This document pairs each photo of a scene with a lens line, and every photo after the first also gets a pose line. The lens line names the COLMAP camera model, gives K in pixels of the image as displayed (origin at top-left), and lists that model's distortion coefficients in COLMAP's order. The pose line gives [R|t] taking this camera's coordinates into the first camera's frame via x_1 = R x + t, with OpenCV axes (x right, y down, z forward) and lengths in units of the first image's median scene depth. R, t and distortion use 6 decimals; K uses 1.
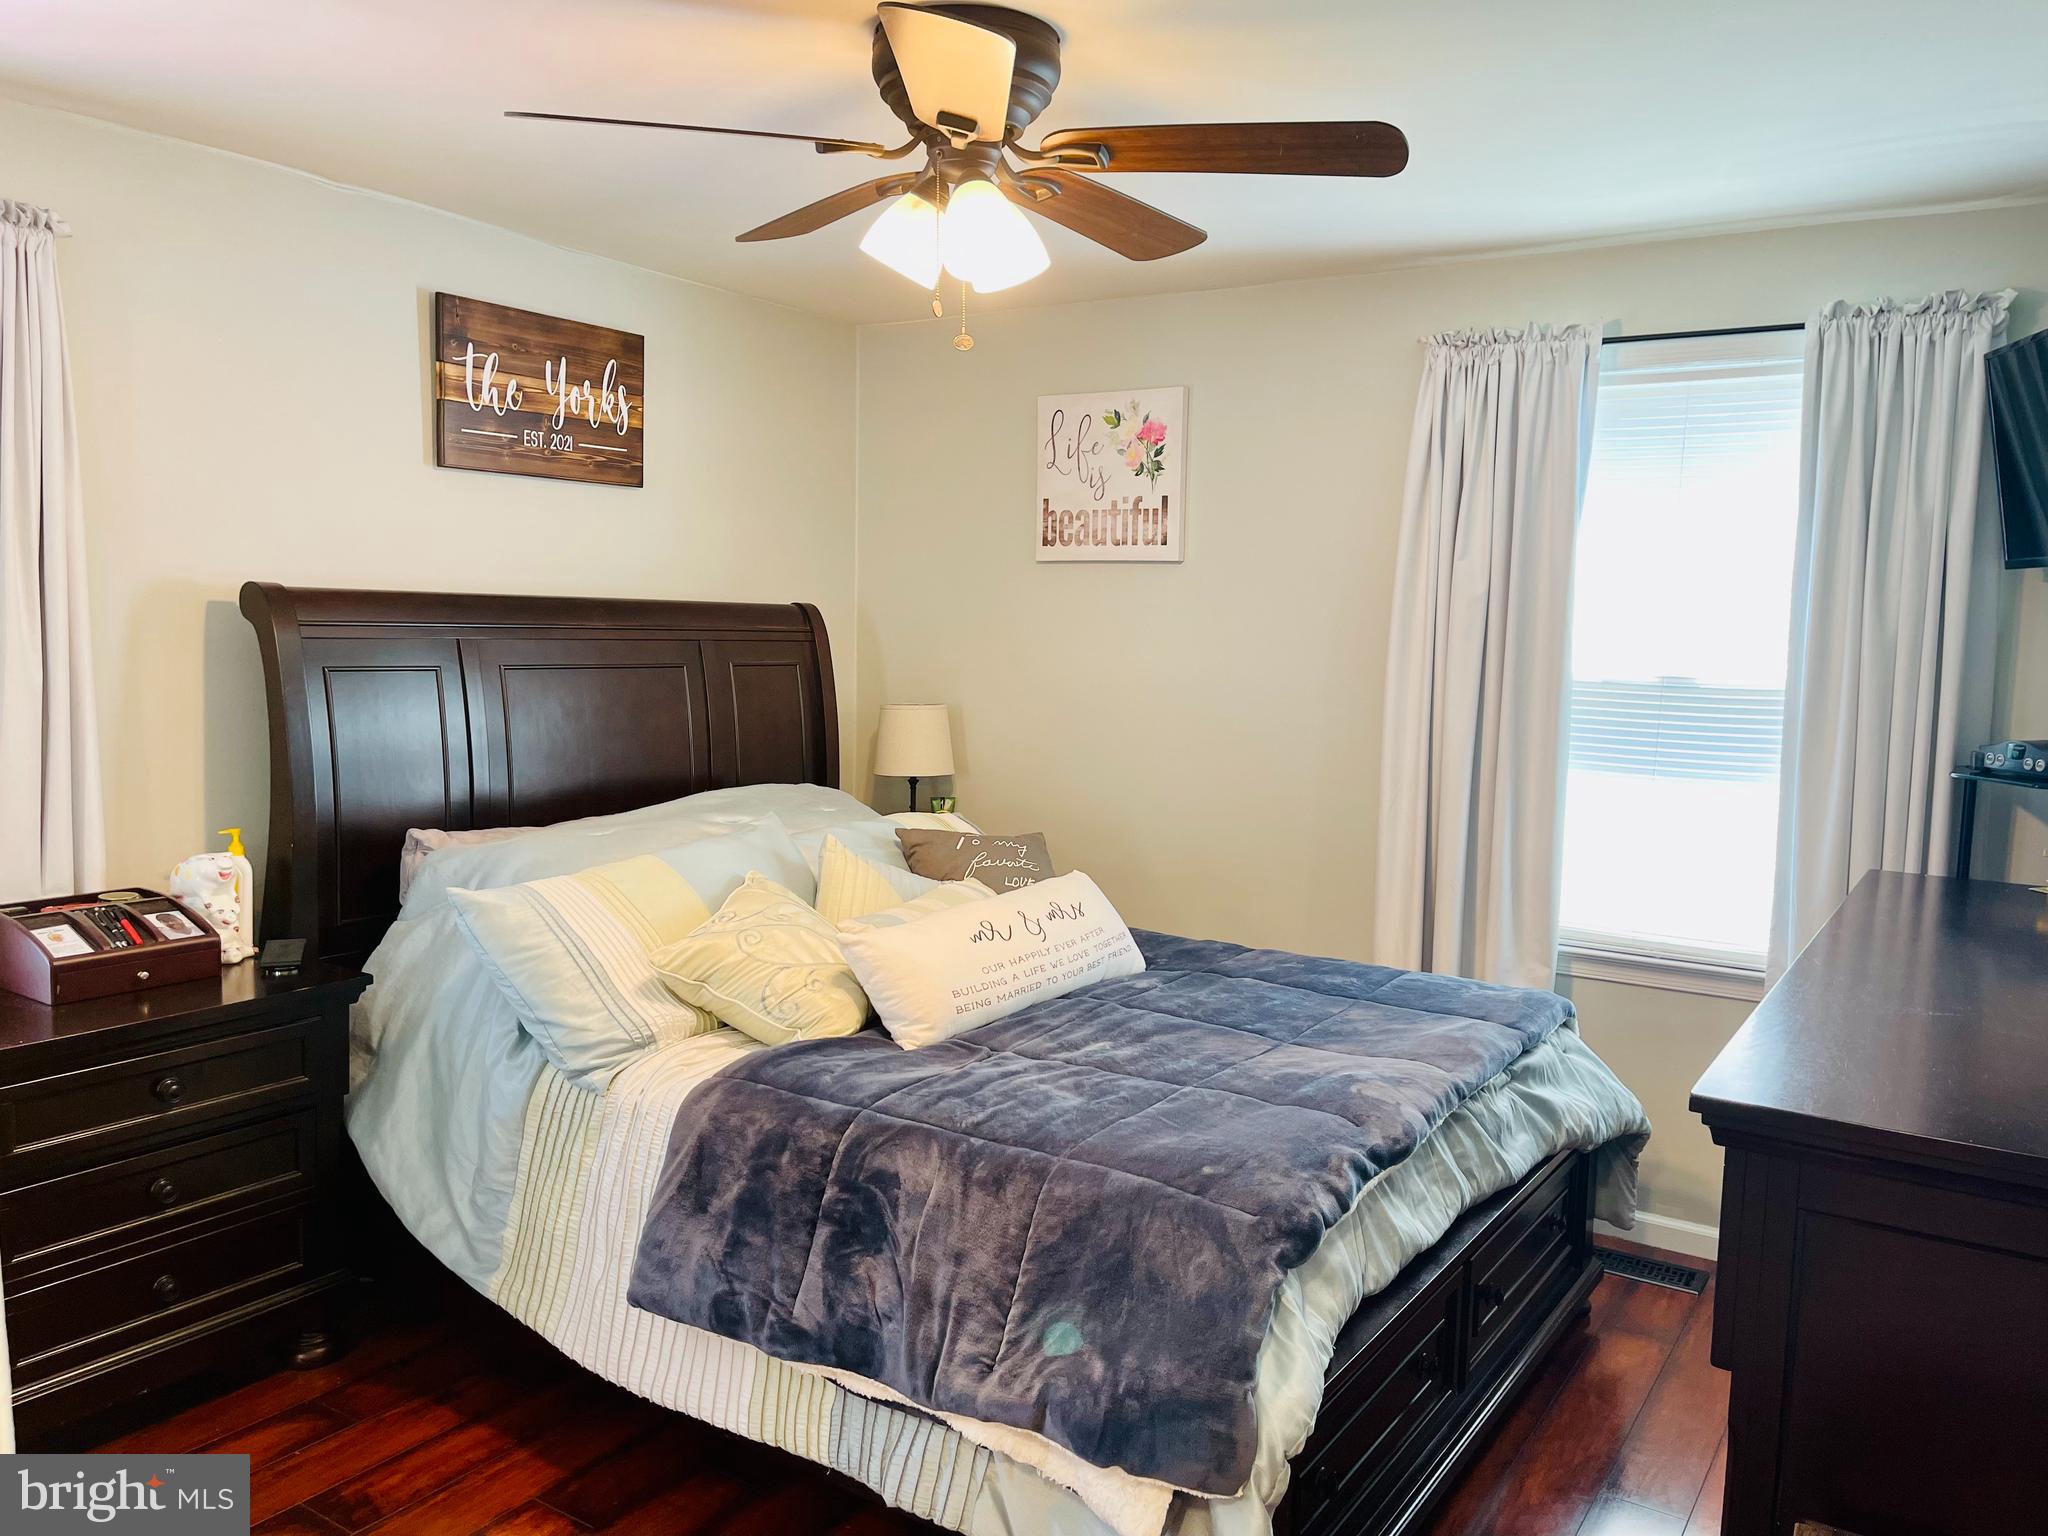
lens RADIAL K [[1539.4, 0, 1016.5], [0, 1539.4, 766.1], [0, 0, 1]] dist [0.042410, -0.068642]
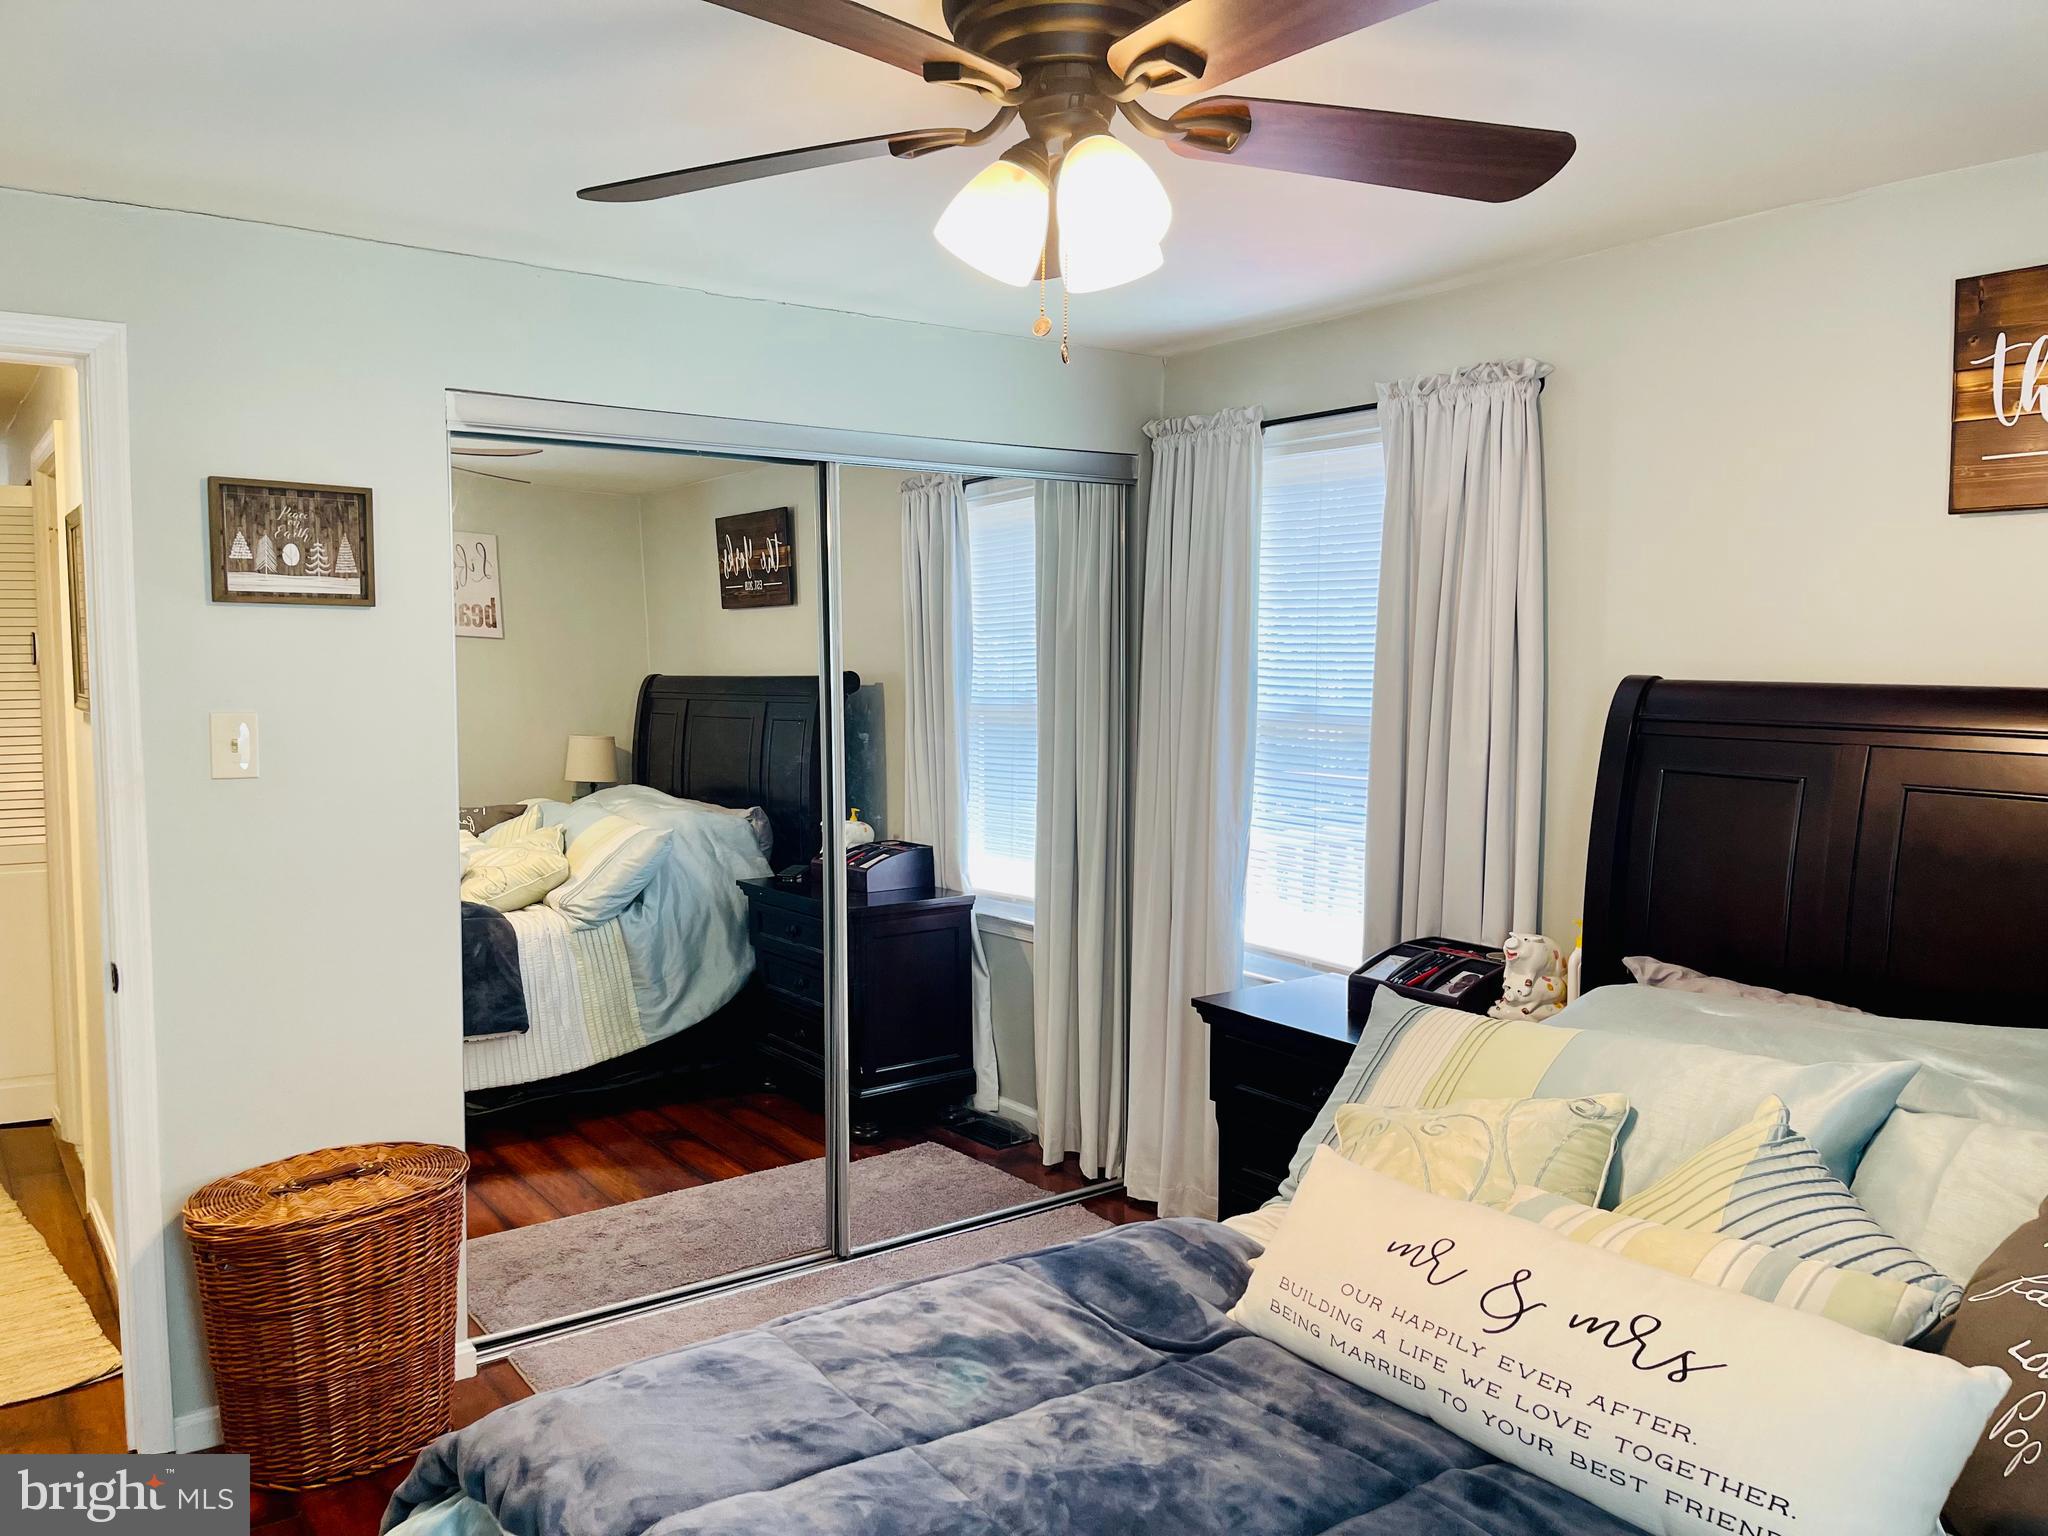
lens RADIAL K [[1539.4, 0, 1023.8], [0, 1539.4, 773.5], [0, 0, 1]] dist [0.042410, -0.068642]
pose [[-0.365557, 0.043843, -0.929756, 0.592835], [-0.101520, 0.991053, 0.086648, -0.111897], [0.925236, 0.126063, -0.357836, 1.076954]]
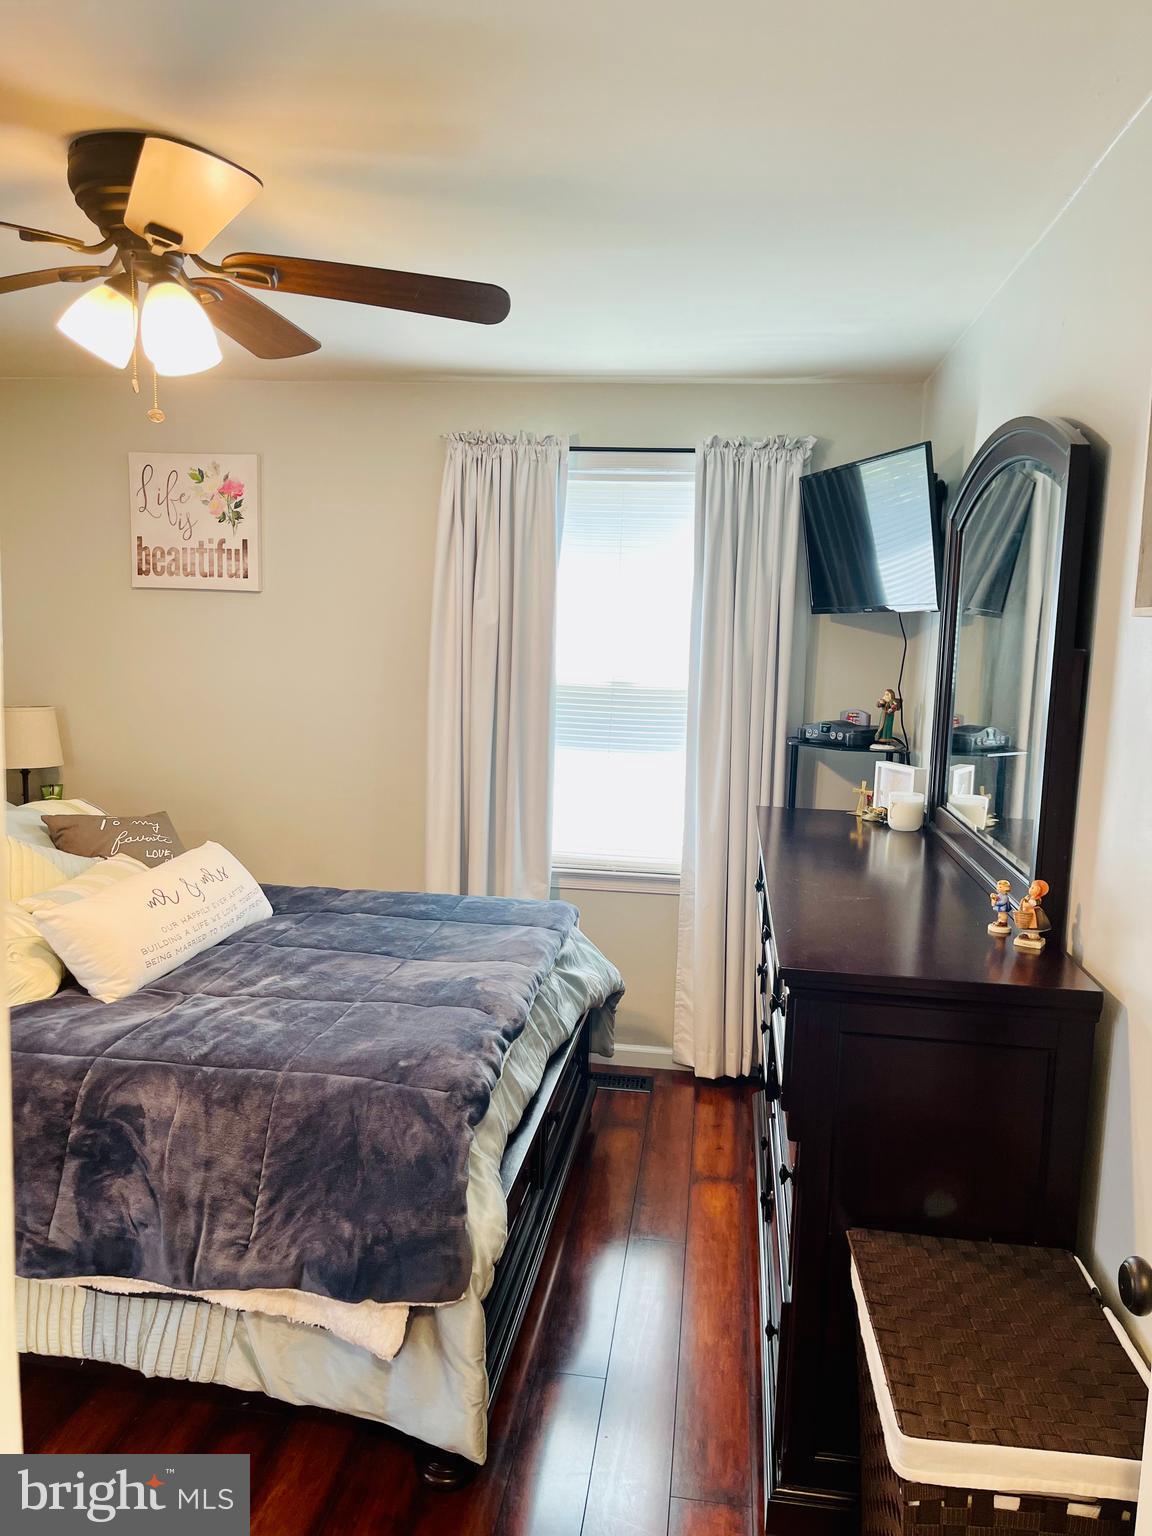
lens RADIAL K [[1154.6, 0, 576.3], [0, 1154.6, 764.5], [0, 0, 1]] dist [0.042410, -0.068642]
pose [[0.898704, -0.039872, 0.436739, -0.123347], [0.030199, 0.999121, 0.029073, -0.014871], [-0.437514, -0.012939, 0.899118, 0.029939]]
